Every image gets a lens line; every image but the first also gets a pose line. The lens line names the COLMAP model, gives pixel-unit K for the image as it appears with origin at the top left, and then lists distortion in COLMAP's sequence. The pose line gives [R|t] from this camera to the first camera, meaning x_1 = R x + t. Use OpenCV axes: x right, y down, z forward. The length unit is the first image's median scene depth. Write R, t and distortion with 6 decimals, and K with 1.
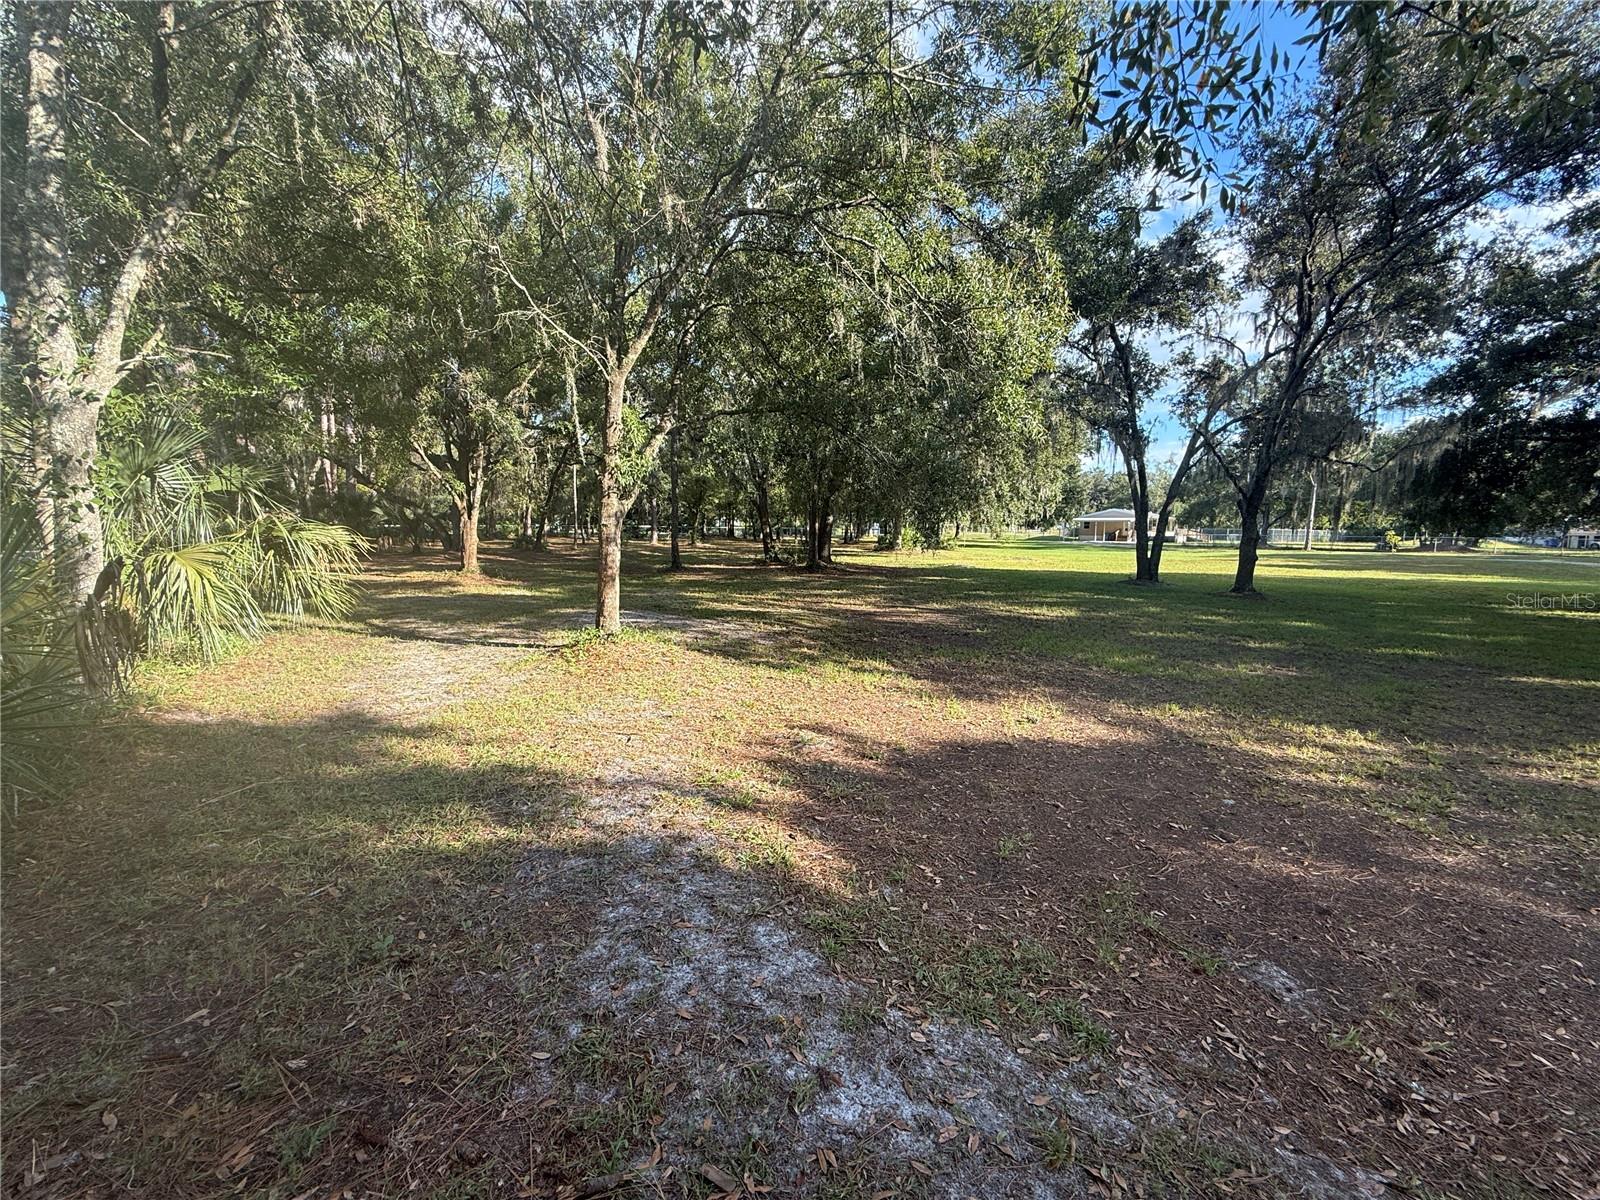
lens RADIAL K [[637.2, 0, 794.3], [0, 637.2, 601.7], [0, 0, 1]] dist [-0.002042, 0.000285]
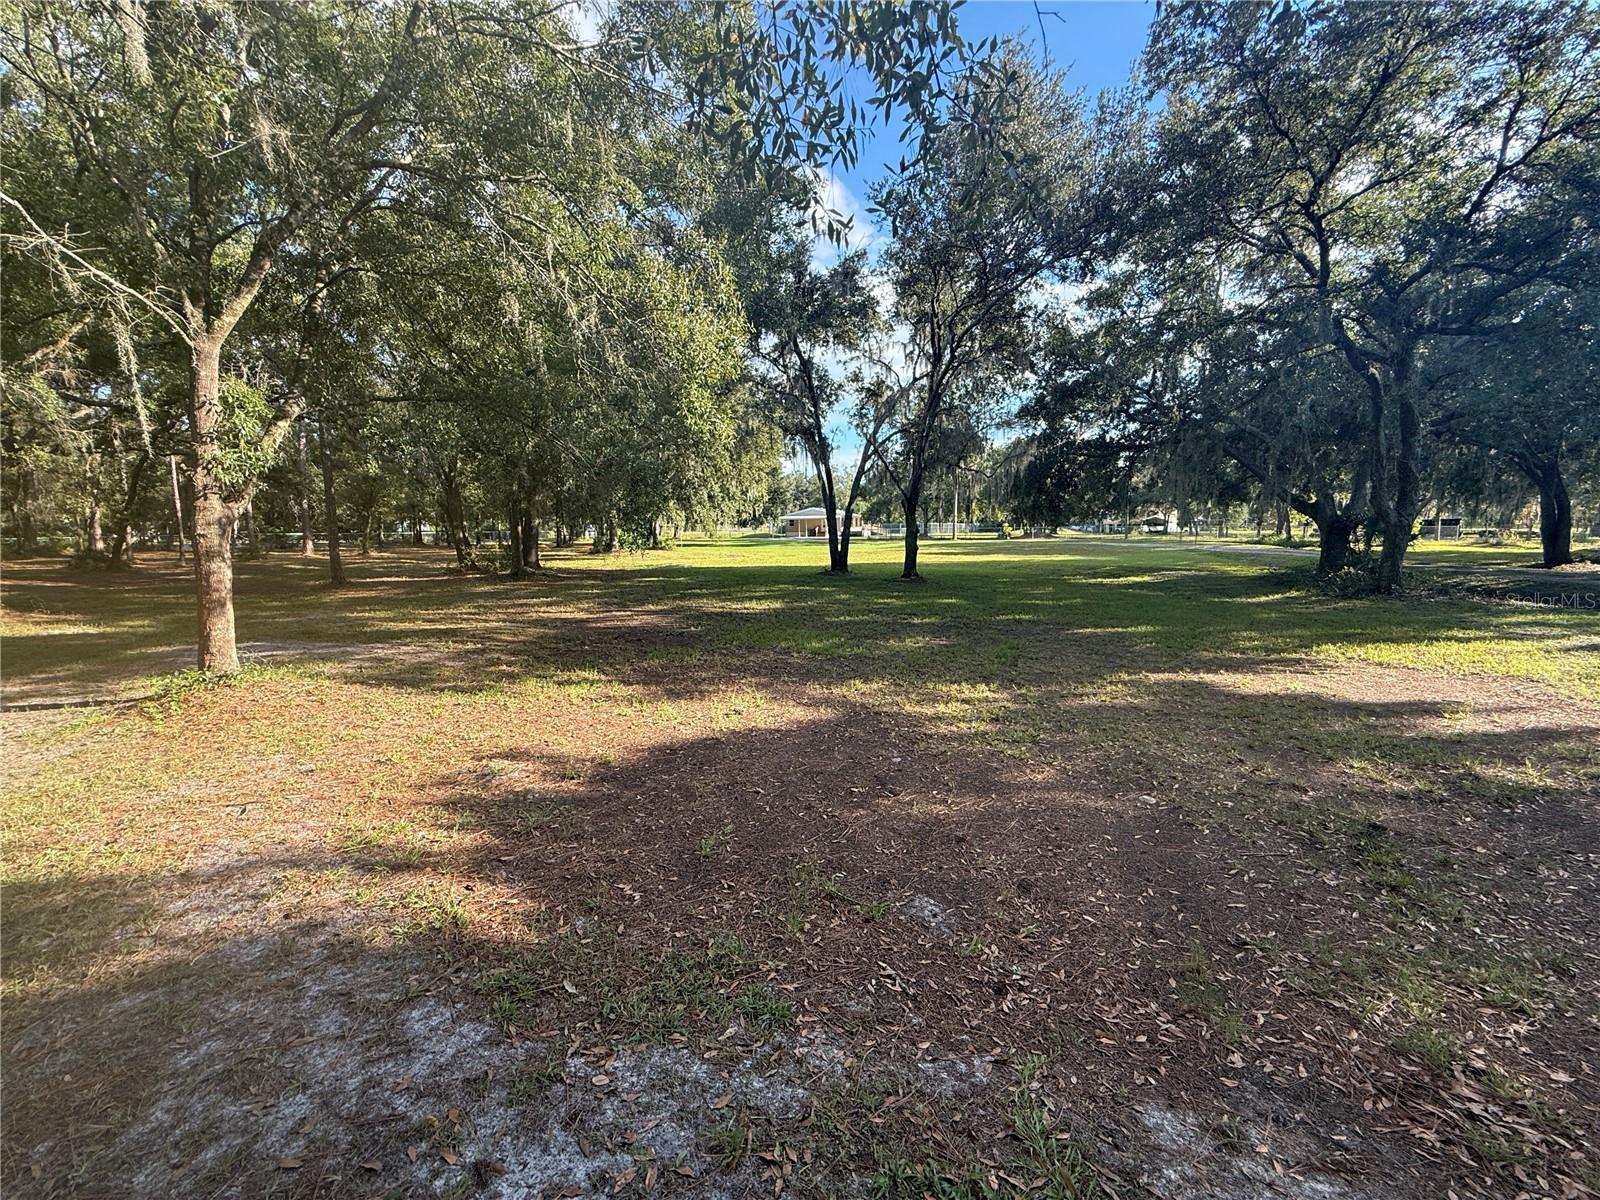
lens RADIAL K [[637.2, 0, 794.6], [0, 637.2, 602.1], [0, 0, 1]] dist [-0.002042, 0.000285]
pose [[0.908620, -0.068600, 0.411950, 0.033930], [0.068536, 0.997537, 0.014948, -0.002528], [-0.411961, 0.014651, 0.911084, 0.006946]]
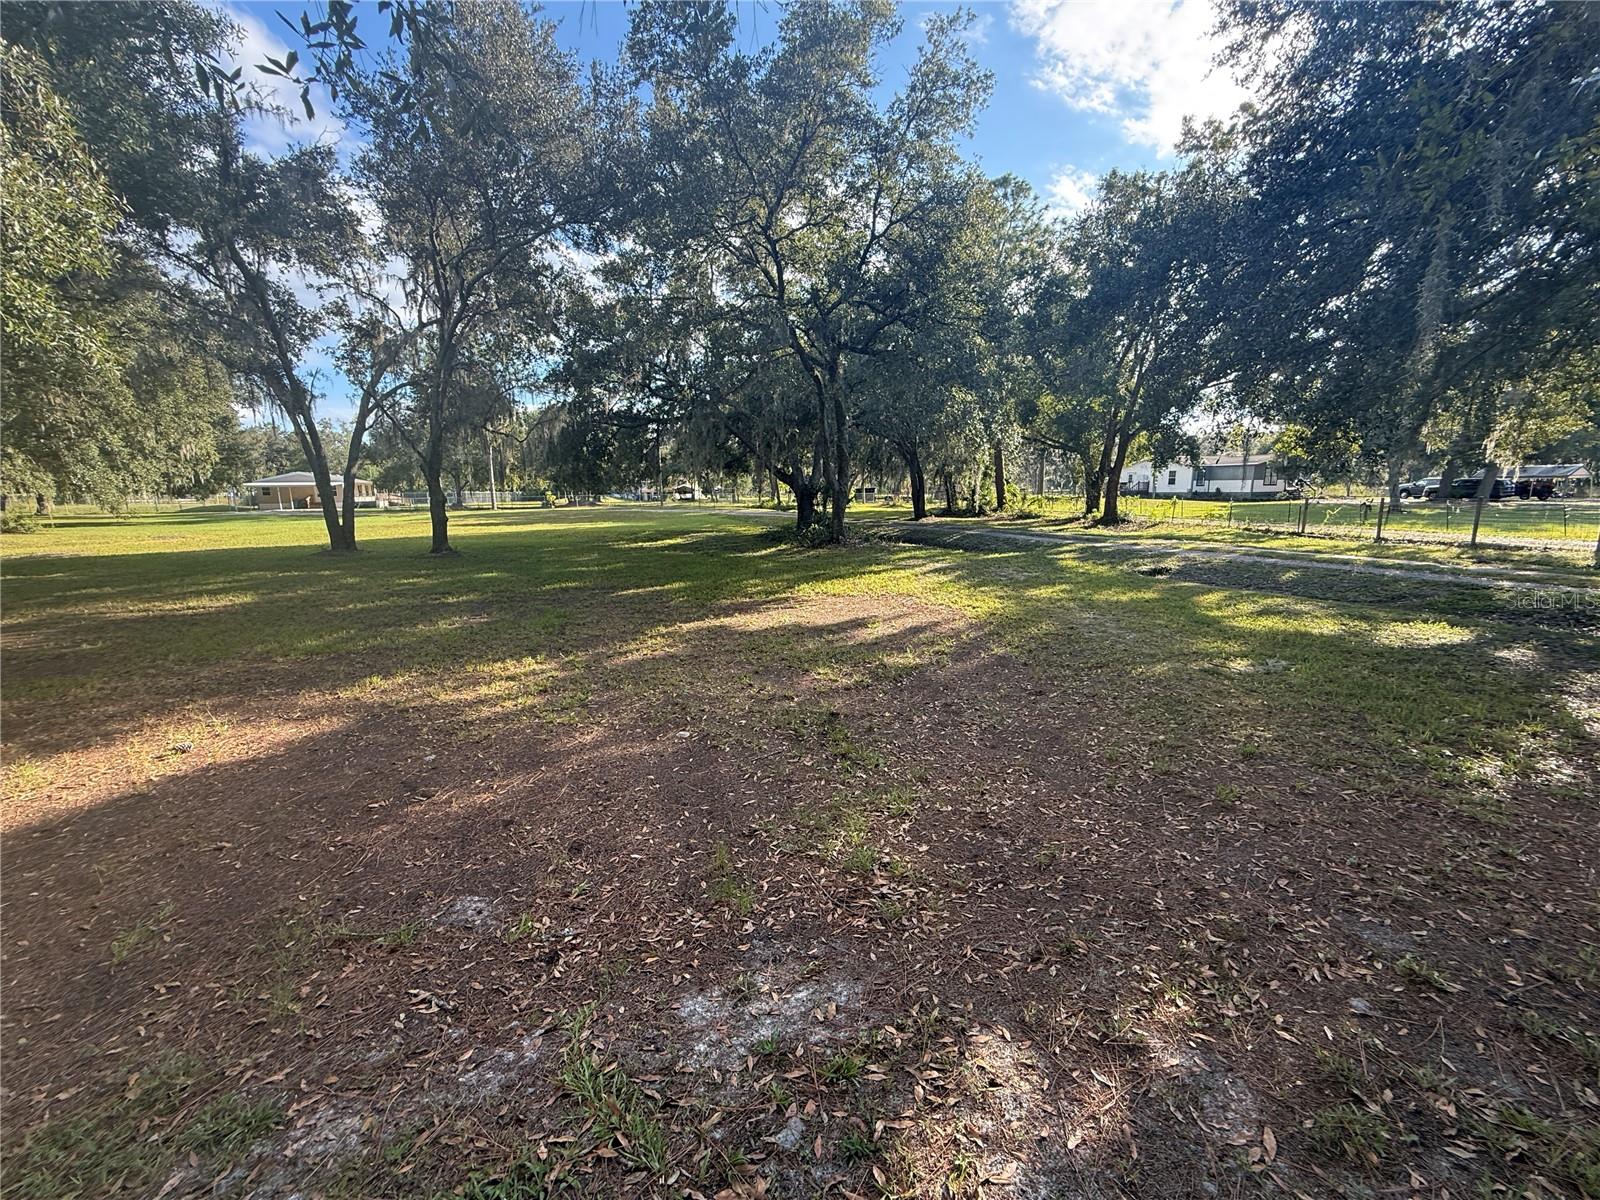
lens RADIAL K [[637.2, 0, 794.9], [0, 637.2, 601.7], [0, 0, 1]] dist [-0.002042, 0.000285]
pose [[0.444467, -0.169838, 0.879548, 0.053887], [0.121524, 0.984217, 0.128638, 0.003834], [-0.887514, 0.049711, 0.458091, -0.003296]]
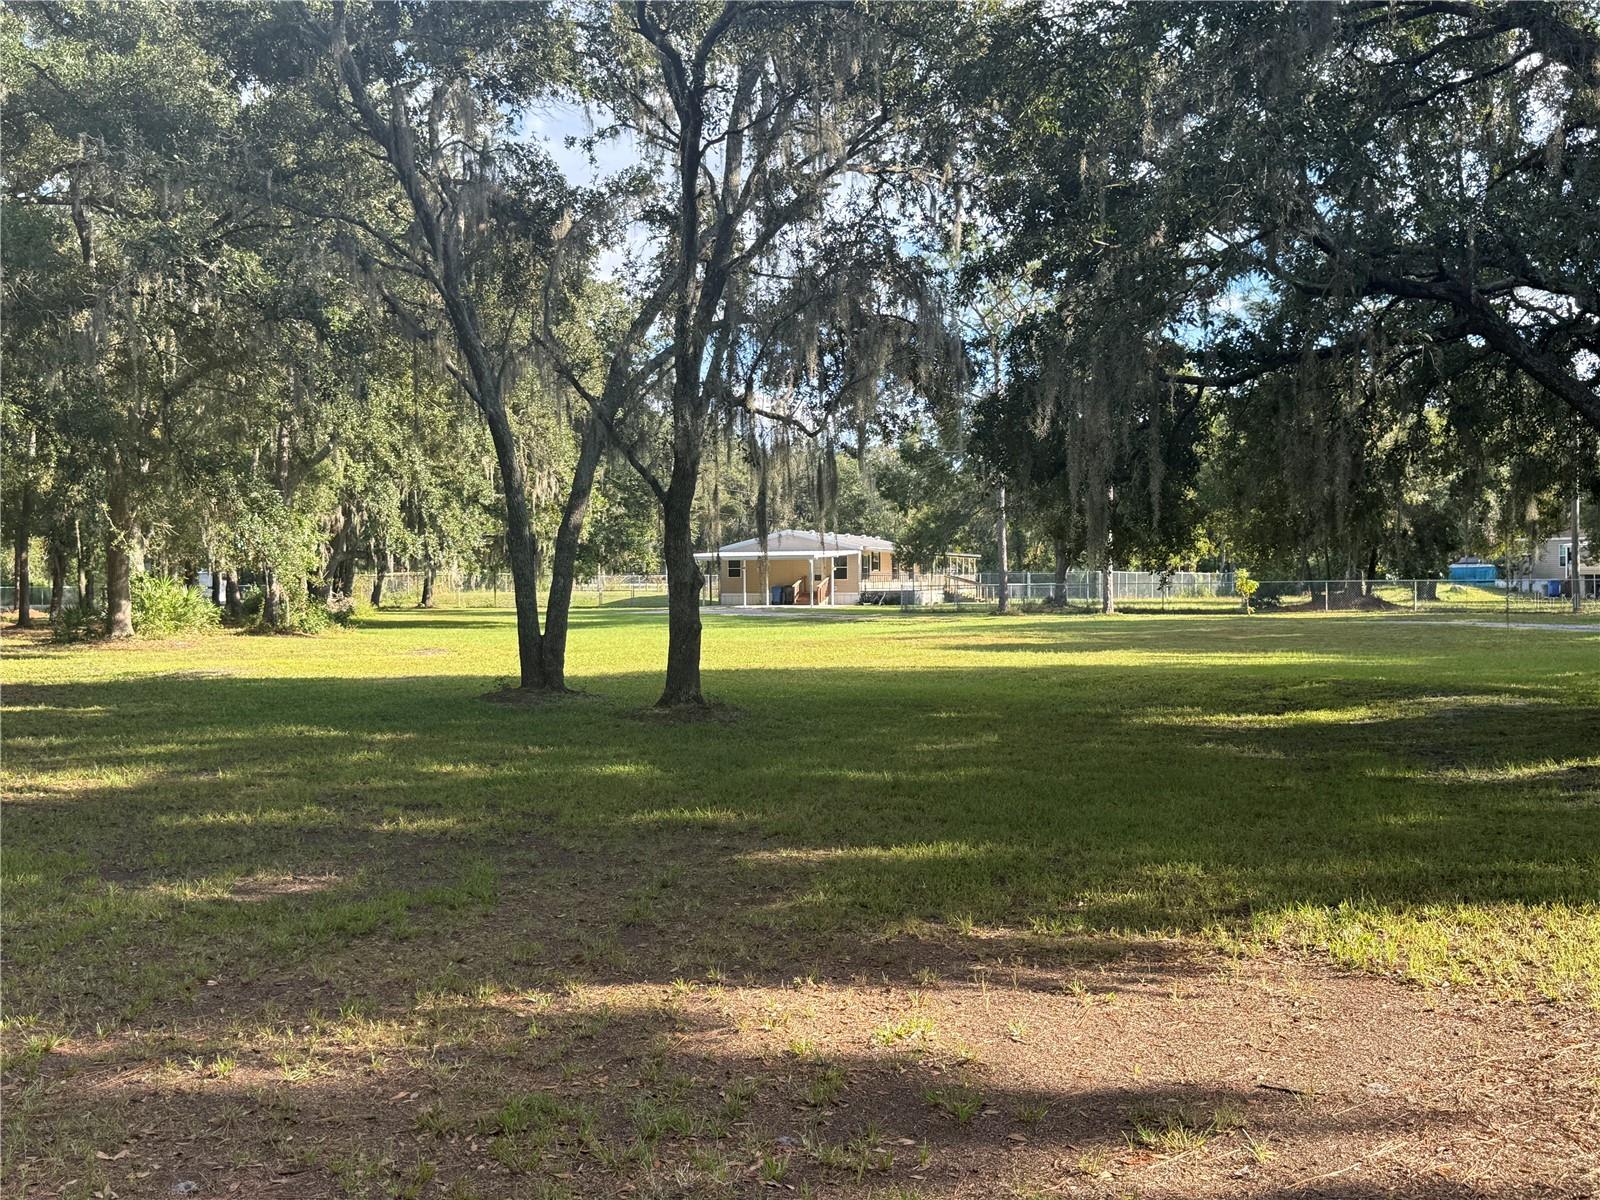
lens RADIAL K [[1657.3, 0, 801.8], [0, 1657.3, 613.9], [0, 0, 1]] dist [0.109759, 0.000000]
pose [[0.918065, -0.023621, 0.395725, 0.822721], [0.061746, 0.994561, -0.083883, 0.057044], [-0.391591, 0.101444, 0.914530, -0.221615]]
